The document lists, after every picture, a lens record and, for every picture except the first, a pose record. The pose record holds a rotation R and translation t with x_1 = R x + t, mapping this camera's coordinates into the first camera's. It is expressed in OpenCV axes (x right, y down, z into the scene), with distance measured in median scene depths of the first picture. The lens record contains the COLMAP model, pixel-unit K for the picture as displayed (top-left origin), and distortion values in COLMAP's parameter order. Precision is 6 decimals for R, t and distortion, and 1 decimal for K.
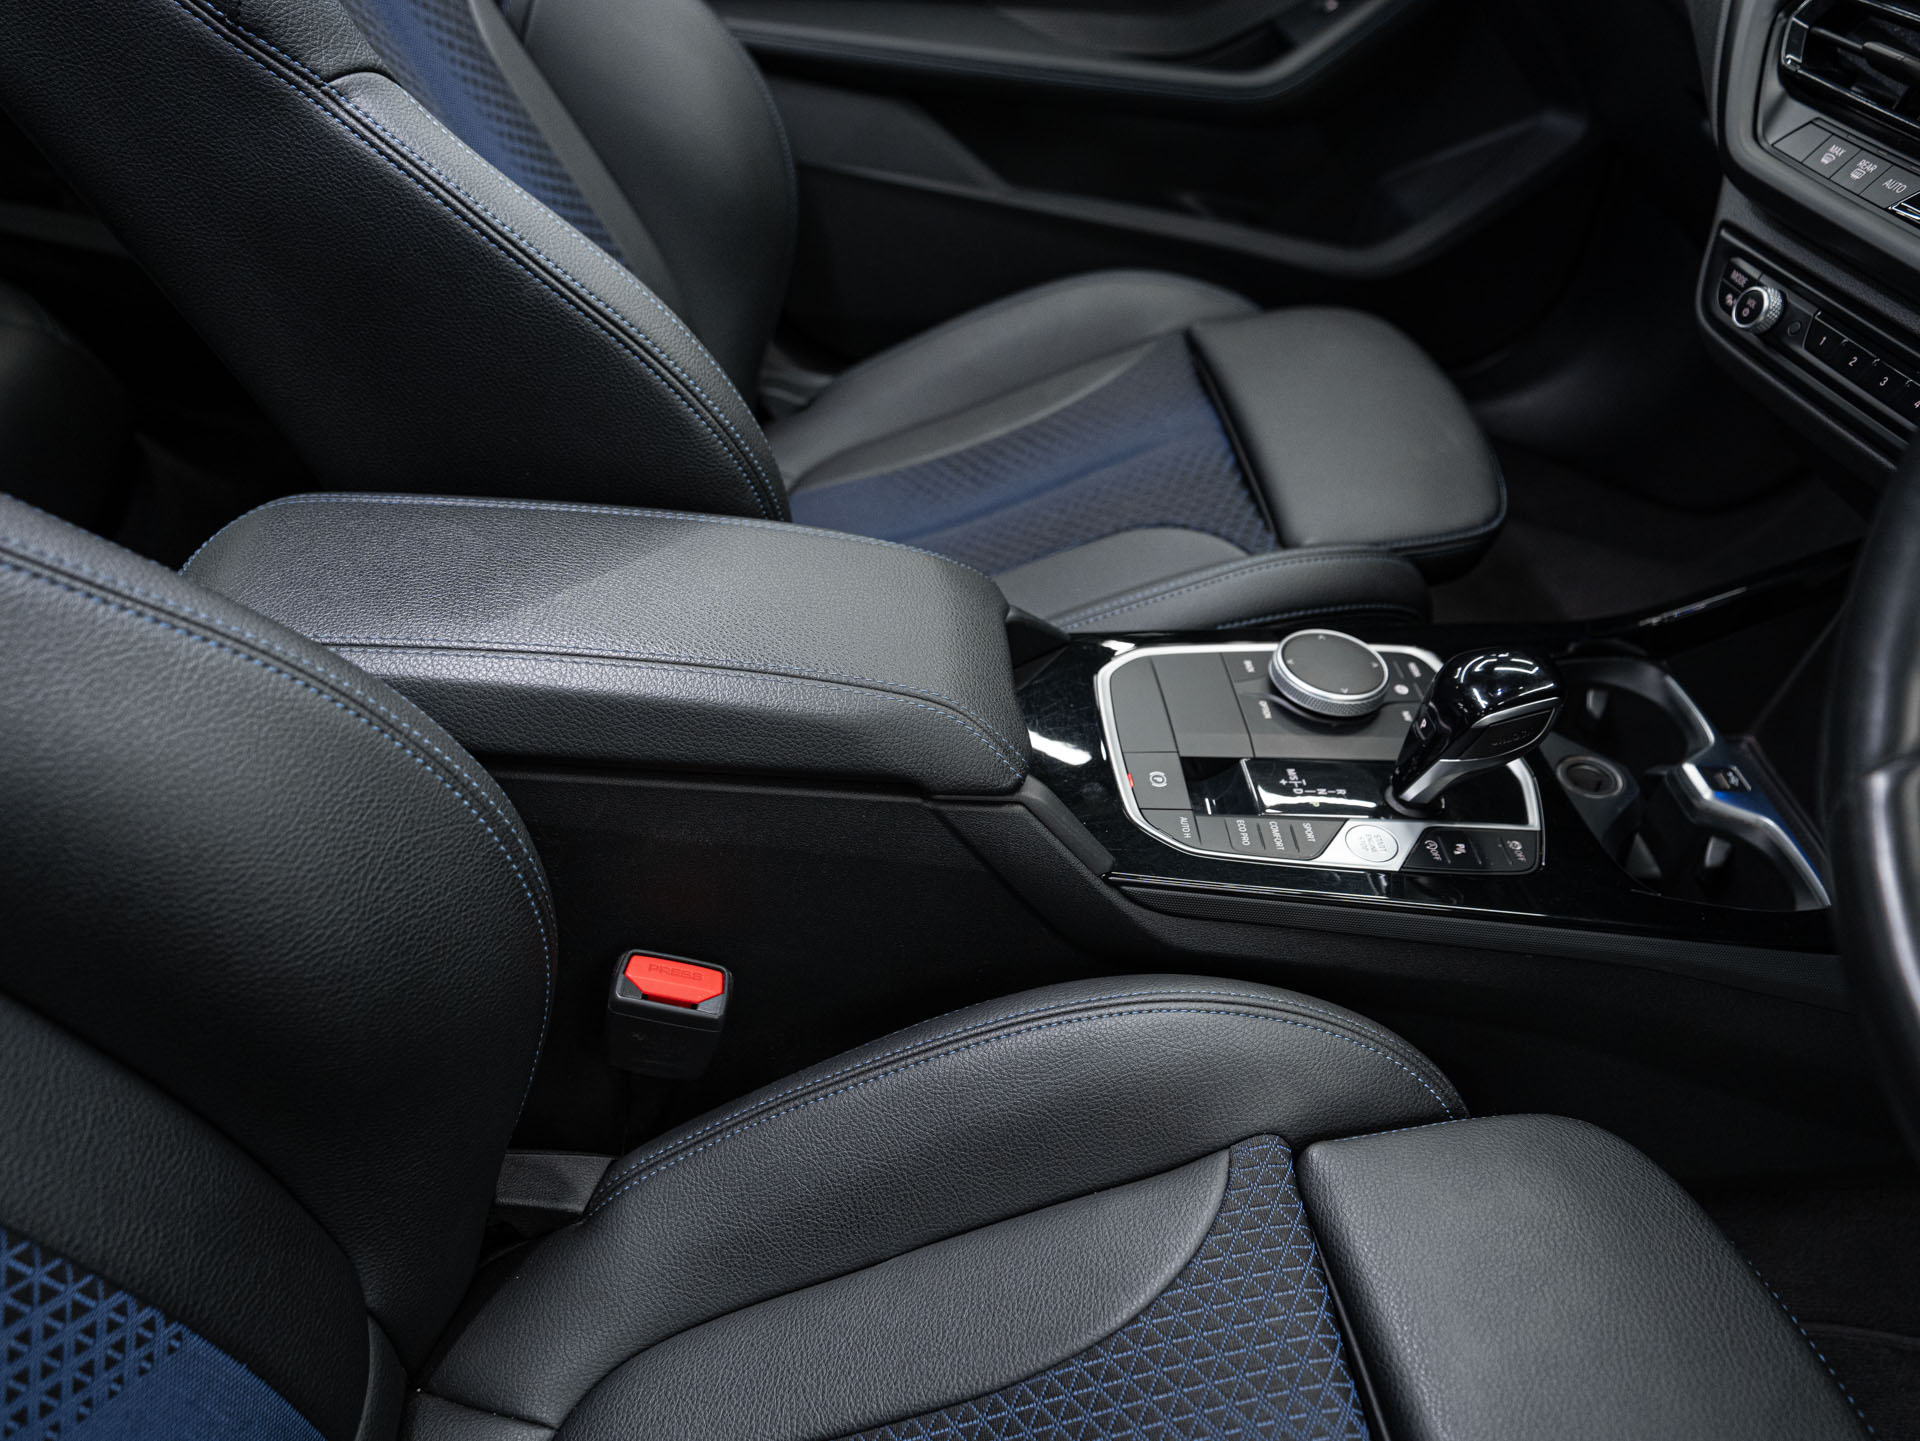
lens RADIAL K [[1458.4, 0, 951.4], [0, 1458.4, 720.9], [0, 0, 1]] dist [-0.019892, 0.065467]
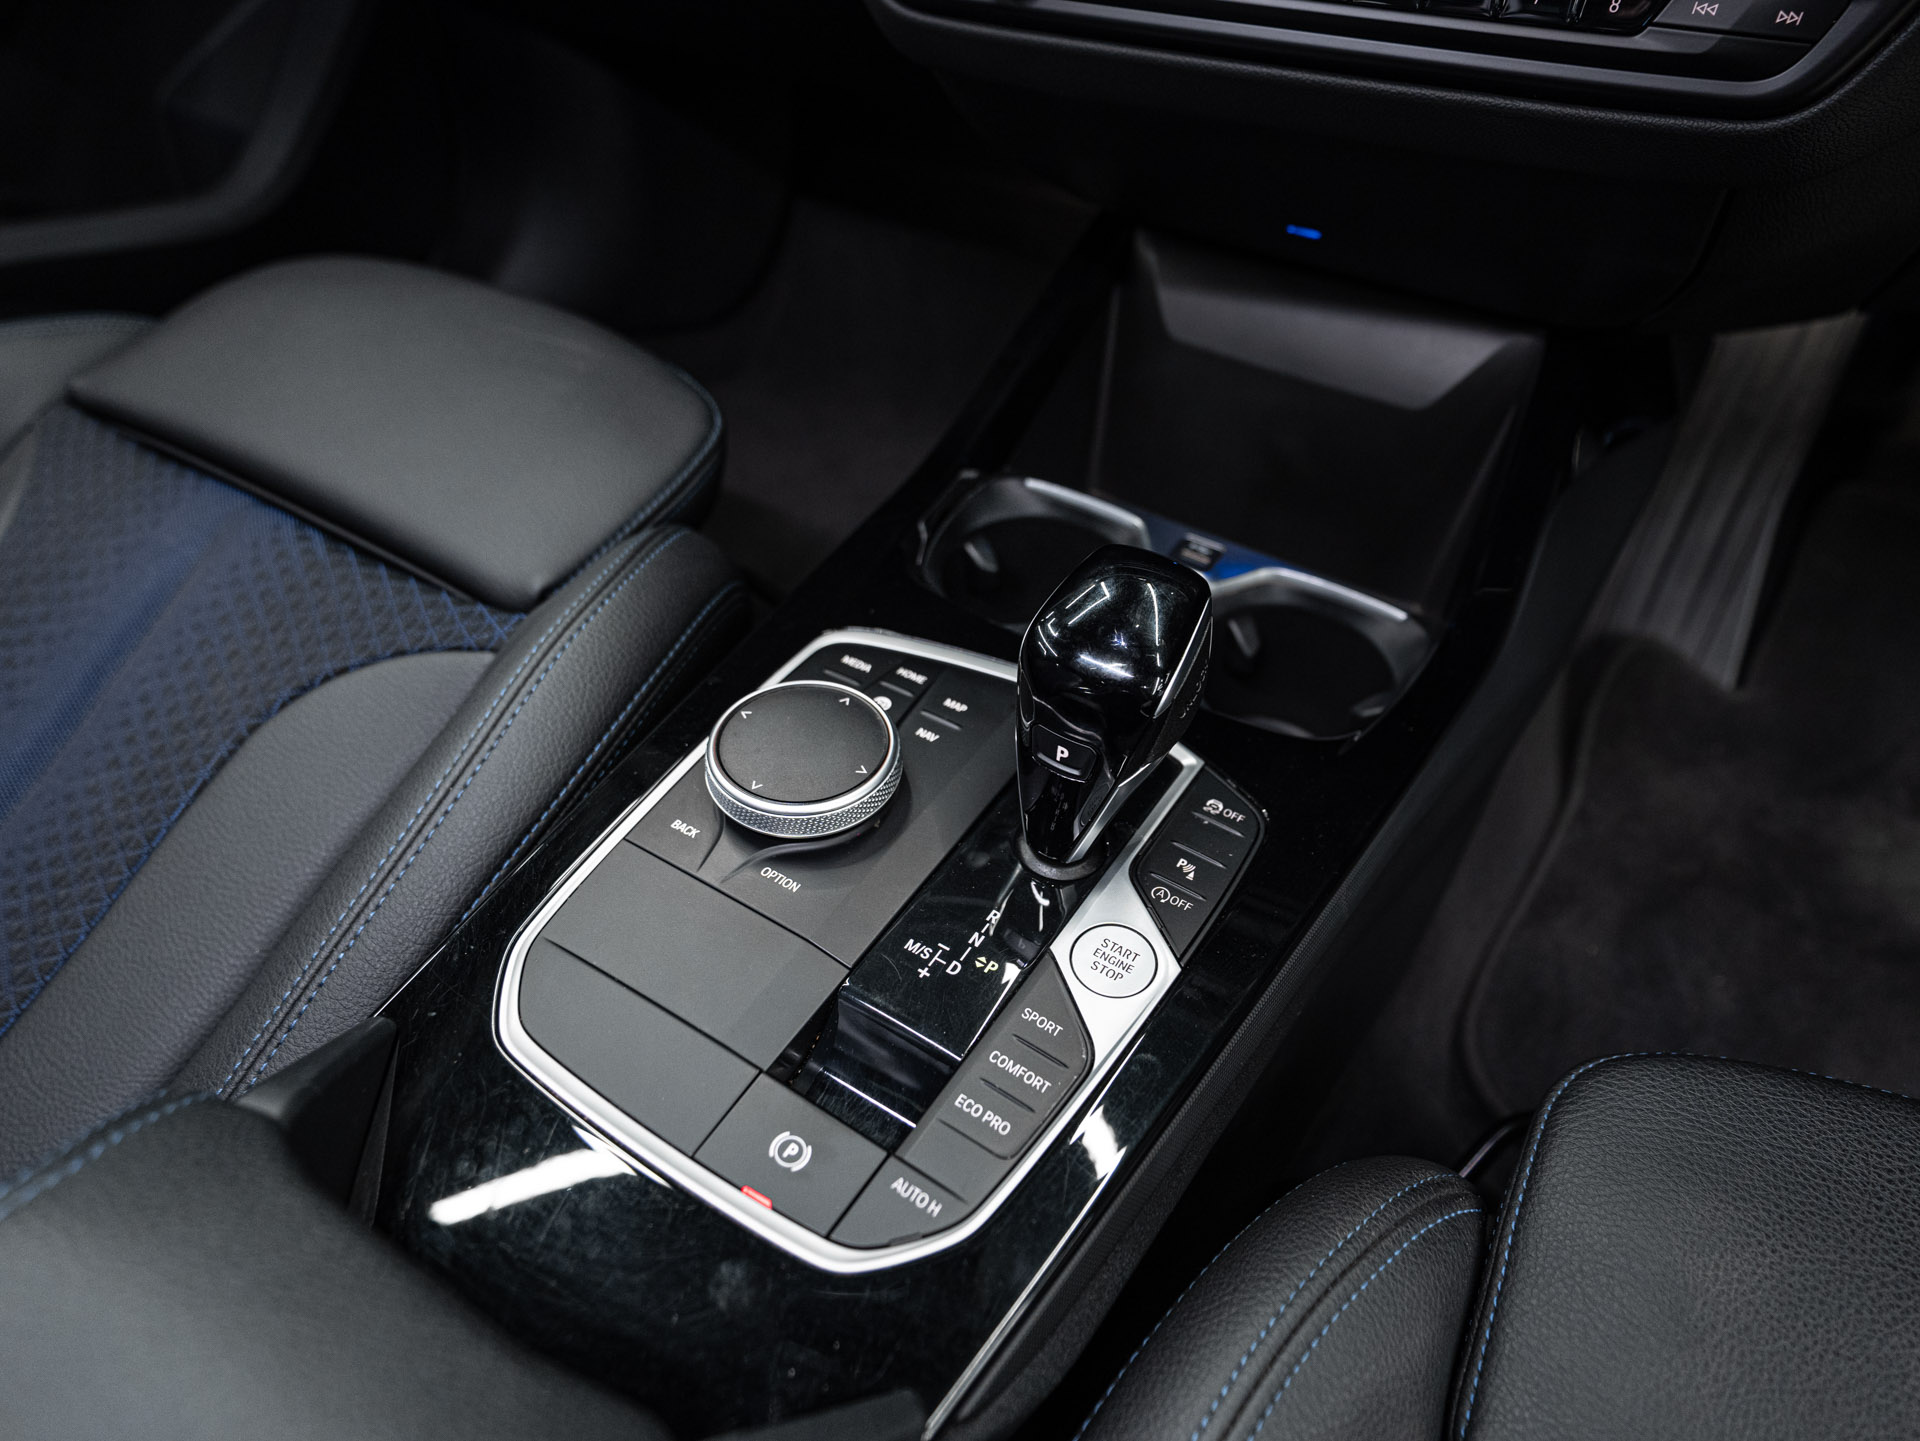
lens RADIAL K [[1189.6, 0, 967.8], [0, 1189.6, 713.2], [0, 0, 1]] dist [-0.046715, 0.036577]
pose [[0.578706, -0.605255, 0.546595, 0.041026], [0.533905, 0.787809, 0.307086, -0.163893], [-0.616478, 0.114117, 0.779059, 0.578217]]
